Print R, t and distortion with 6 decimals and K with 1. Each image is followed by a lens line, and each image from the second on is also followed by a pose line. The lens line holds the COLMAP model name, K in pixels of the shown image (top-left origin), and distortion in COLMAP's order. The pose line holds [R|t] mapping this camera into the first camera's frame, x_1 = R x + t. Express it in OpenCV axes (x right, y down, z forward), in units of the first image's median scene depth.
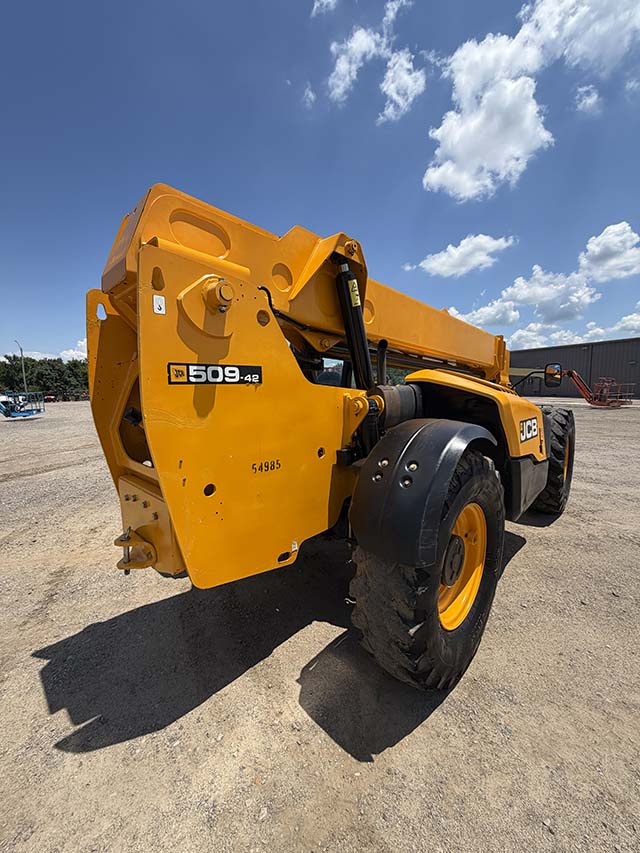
lens RADIAL K [[340.5, 0, 320.4], [0, 340.5, 423.3], [0, 0, 1]] dist [0.000141, 0.000040]
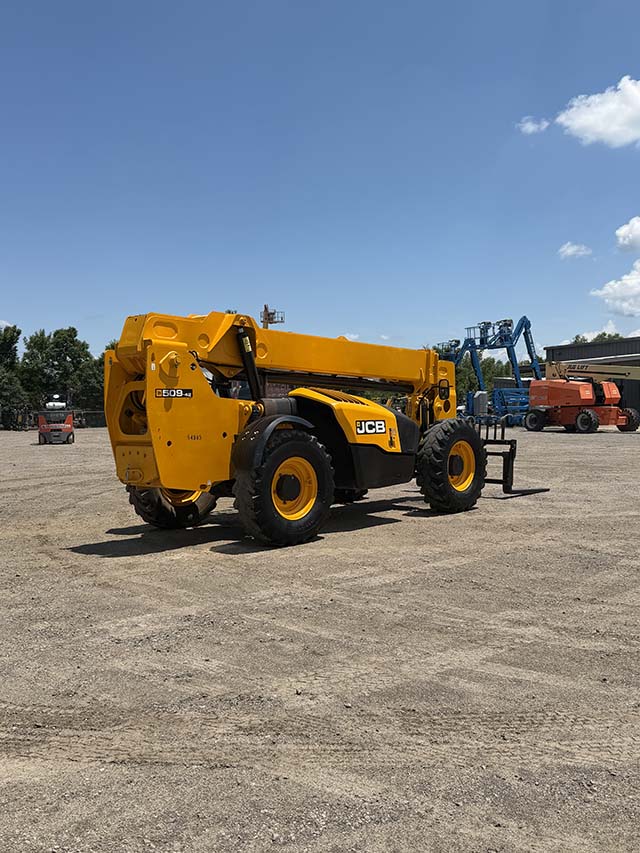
lens RADIAL K [[807.8, 0, 321.0], [0, 807.8, 430.7], [0, 0, 1]] dist [0.215094, -0.515415]
pose [[0.999983, -0.003851, -0.004281, 0.514516], [0.003512, 0.997059, -0.076559, 0.382762], [0.004563, 0.076543, 0.997056, -3.196233]]
